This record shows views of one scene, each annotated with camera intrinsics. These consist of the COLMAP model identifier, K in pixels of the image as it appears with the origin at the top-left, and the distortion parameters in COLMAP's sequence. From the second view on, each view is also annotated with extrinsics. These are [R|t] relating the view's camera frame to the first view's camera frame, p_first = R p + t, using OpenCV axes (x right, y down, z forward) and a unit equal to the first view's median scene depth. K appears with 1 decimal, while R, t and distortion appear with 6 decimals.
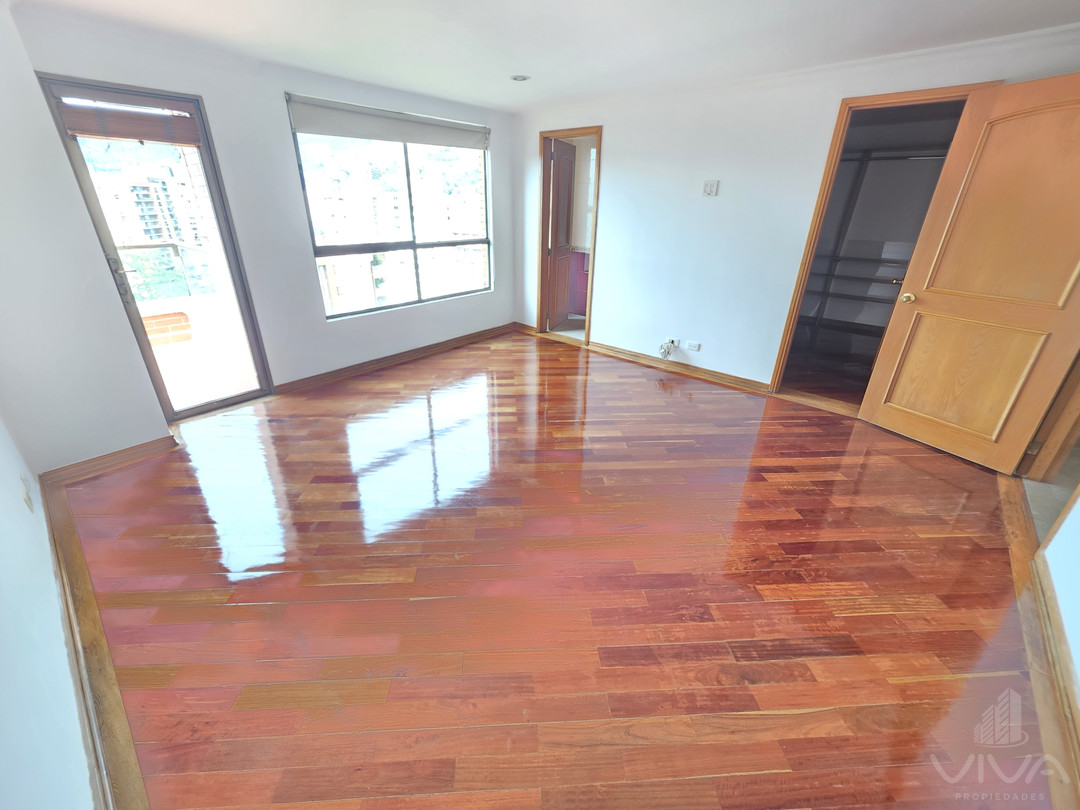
lens RADIAL K [[432.7, 0, 530.9], [0, 432.7, 391.1], [0, 0, 1]] dist [0.003941, -0.000559]
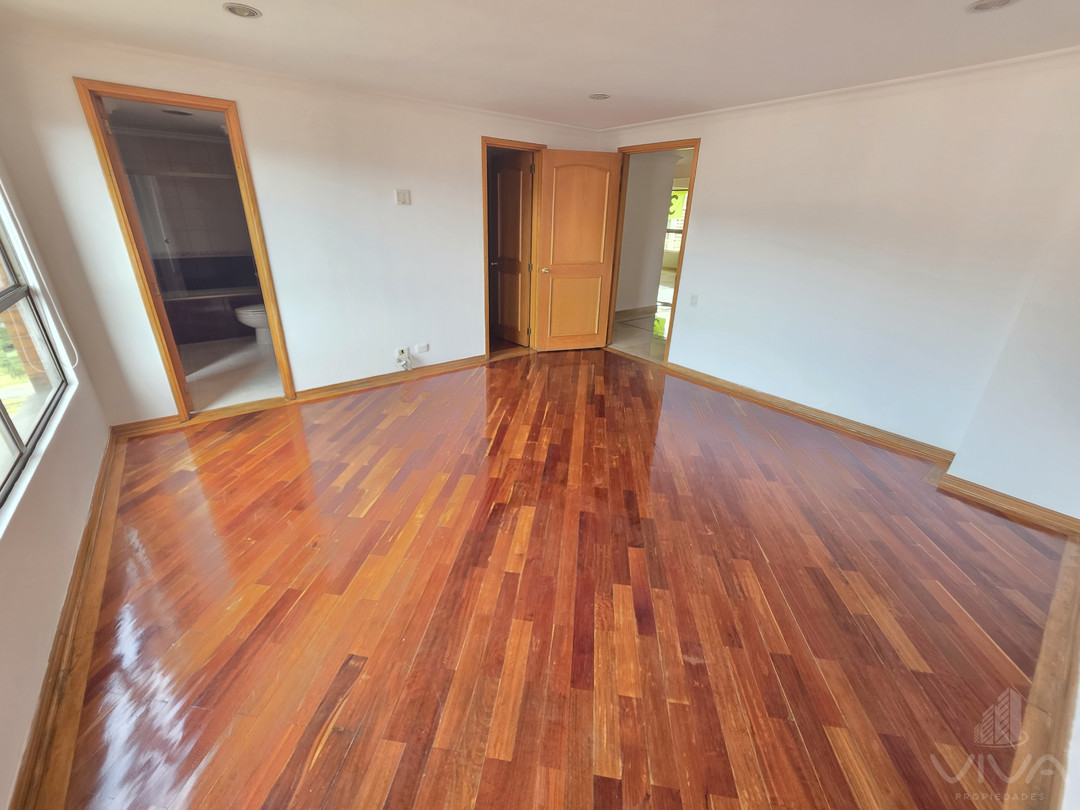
lens RADIAL K [[432.7, 0, 530.9], [0, 432.7, 391.1], [0, 0, 1]] dist [0.003941, -0.000559]
pose [[0.191817, -0.380459, 0.904686, -0.638729], [0.375390, 0.880150, 0.290548, -0.250090], [-0.906802, 0.283878, 0.311648, 0.539977]]
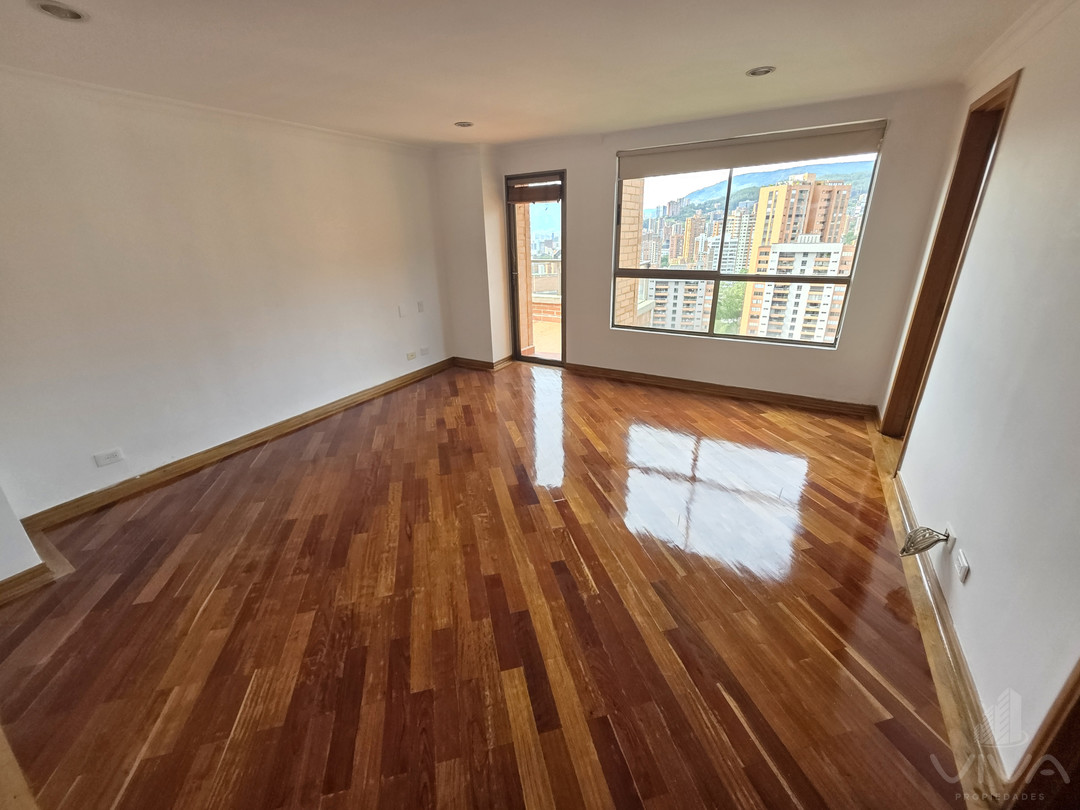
lens RADIAL K [[432.7, 0, 530.9], [0, 432.7, 391.1], [0, 0, 1]] dist [0.003941, -0.000559]
pose [[0.180168, 0.328583, -0.927131, 0.720319], [-0.369676, 0.896076, 0.245738, -0.233060], [0.911526, 0.298464, 0.282914, 0.531423]]
